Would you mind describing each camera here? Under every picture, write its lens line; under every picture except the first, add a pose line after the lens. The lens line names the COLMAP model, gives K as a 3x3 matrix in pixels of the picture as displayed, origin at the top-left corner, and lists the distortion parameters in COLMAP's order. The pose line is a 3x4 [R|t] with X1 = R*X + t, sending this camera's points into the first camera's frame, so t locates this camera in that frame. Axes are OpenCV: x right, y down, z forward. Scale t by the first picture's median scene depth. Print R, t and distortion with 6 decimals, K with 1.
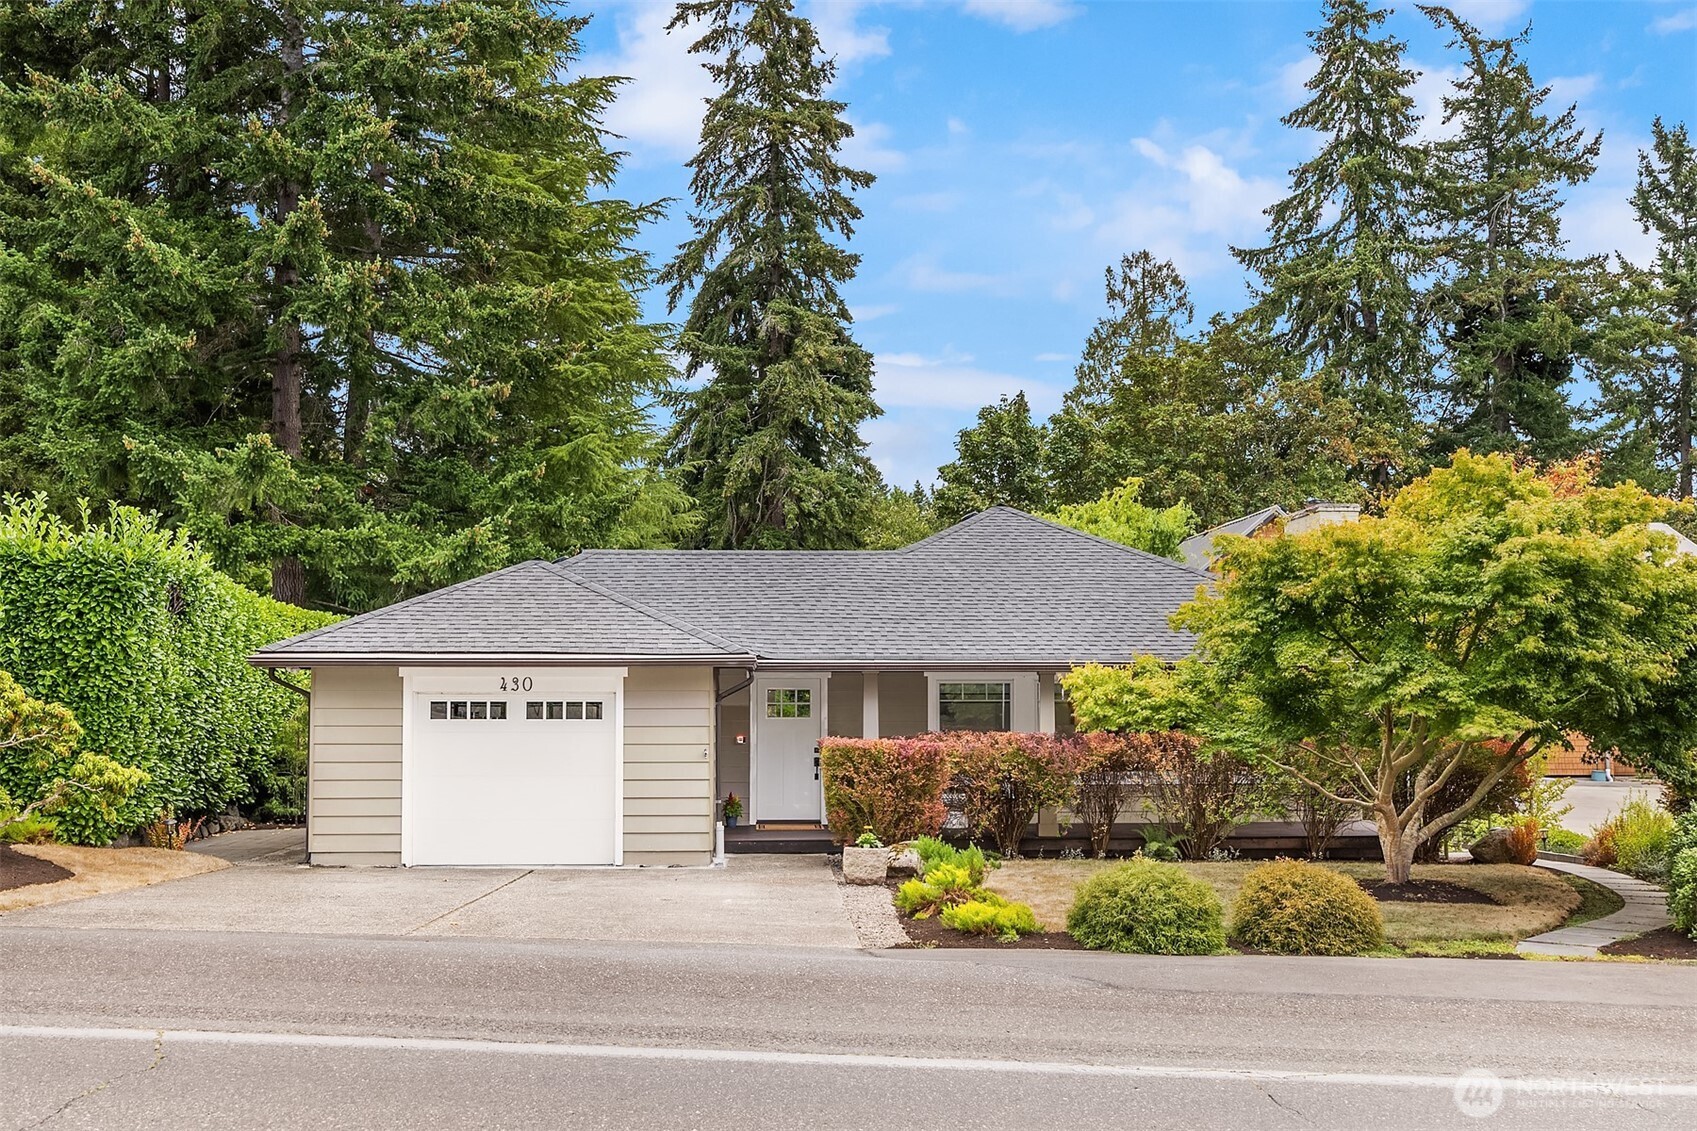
lens RADIAL K [[1682.6, 0, 848.5], [0, 1682.6, 565.5], [0, 0, 1]] dist [0.006752, 0.023374]
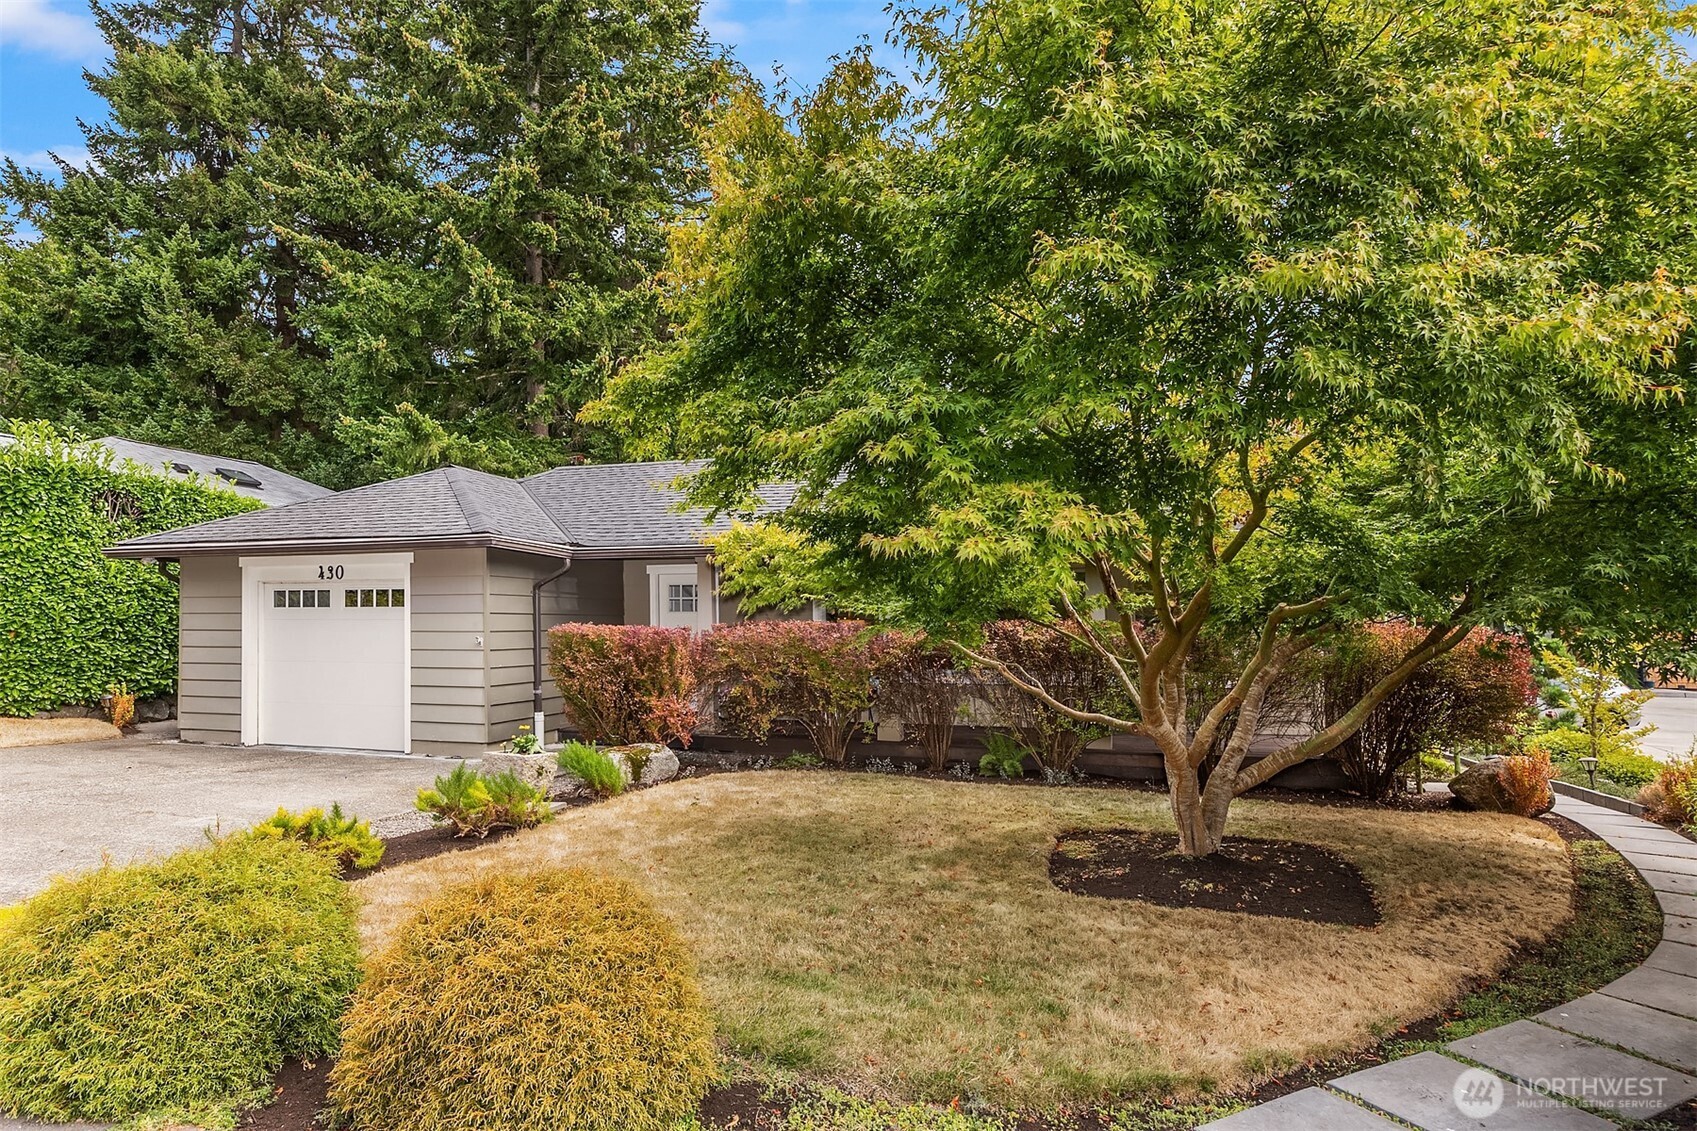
lens RADIAL K [[924.6, 0, 848.5], [0, 924.6, 565.5], [0, 0, 1]] dist [-0.000588, -0.000262]
pose [[0.927360, -0.025838, -0.373278, 0.300200], [0.030352, 0.999520, 0.006220, 0.070500], [0.372938, -0.017098, 0.927699, 0.579779]]
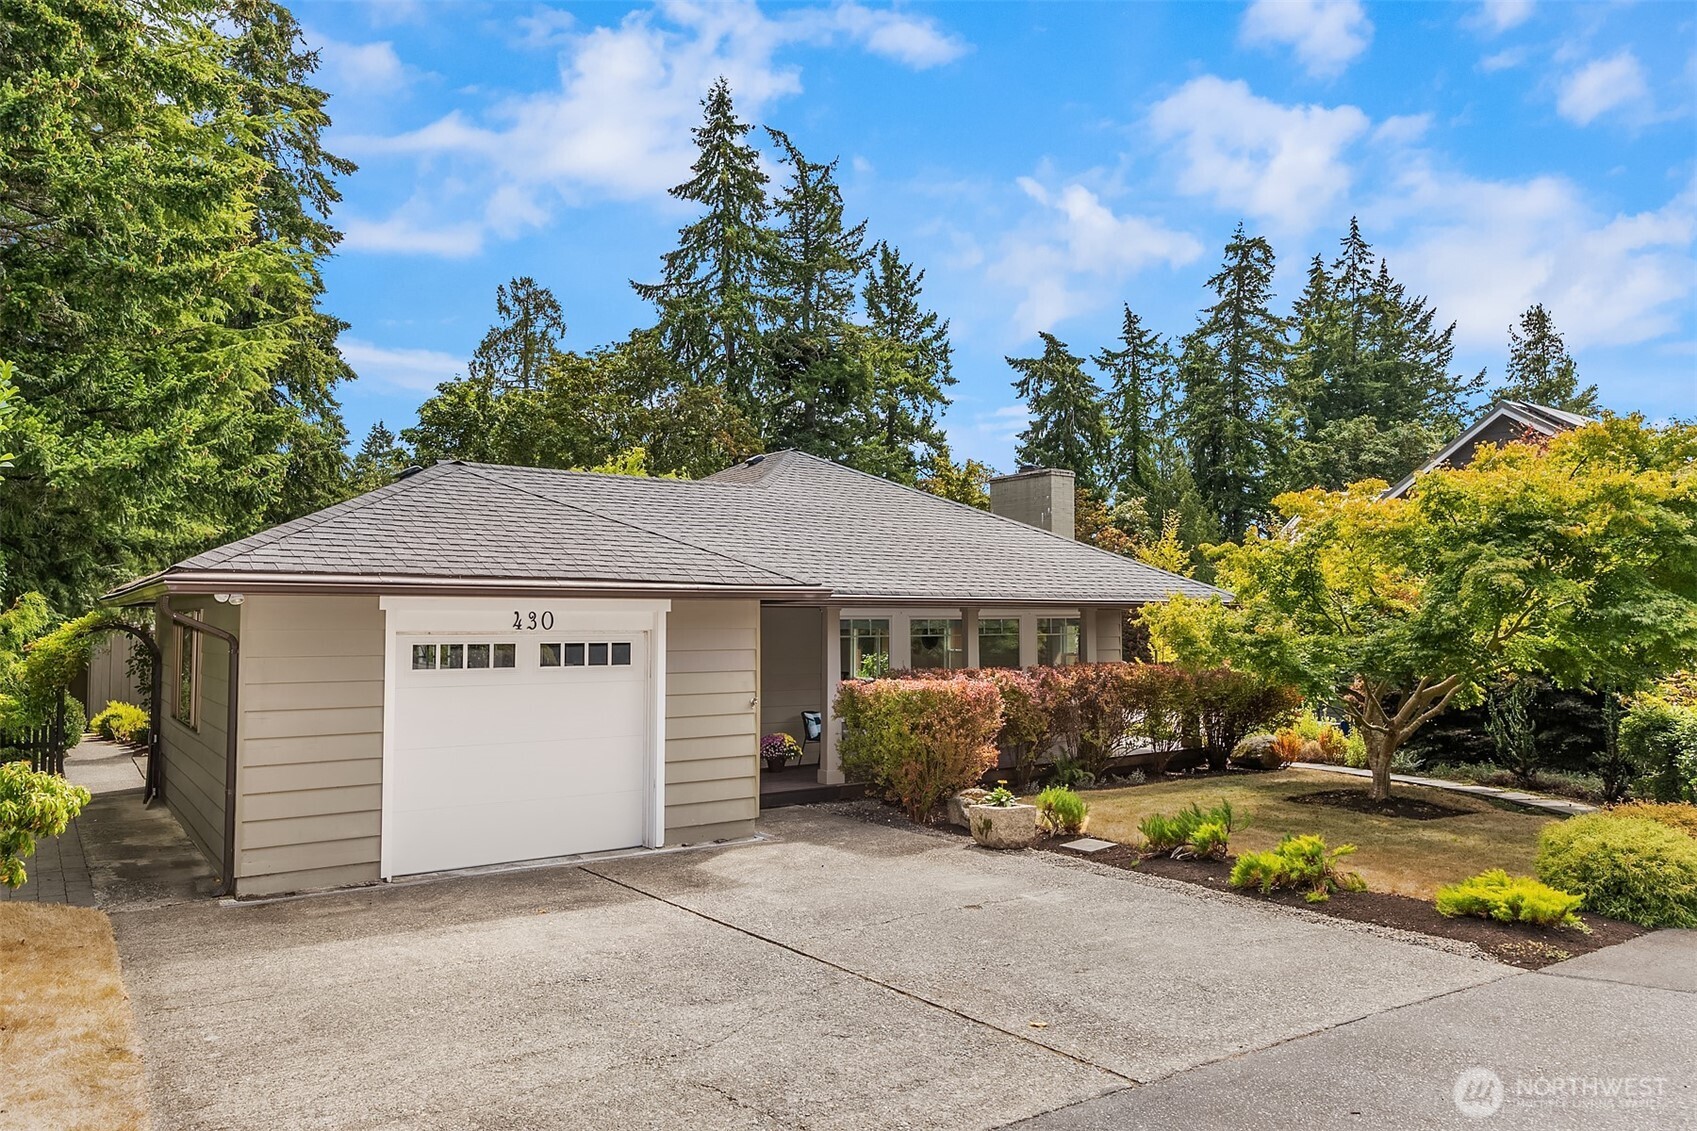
lens RADIAL K [[1162.7, 0, 848.5], [0, 1162.7, 565.5], [0, 0, 1]] dist [0.001750, 0.005743]
pose [[0.846613, 0.025987, 0.531573, -0.346504], [-0.040968, 0.999026, 0.016408, 0.030944], [-0.530629, -0.035669, 0.846853, 0.476191]]
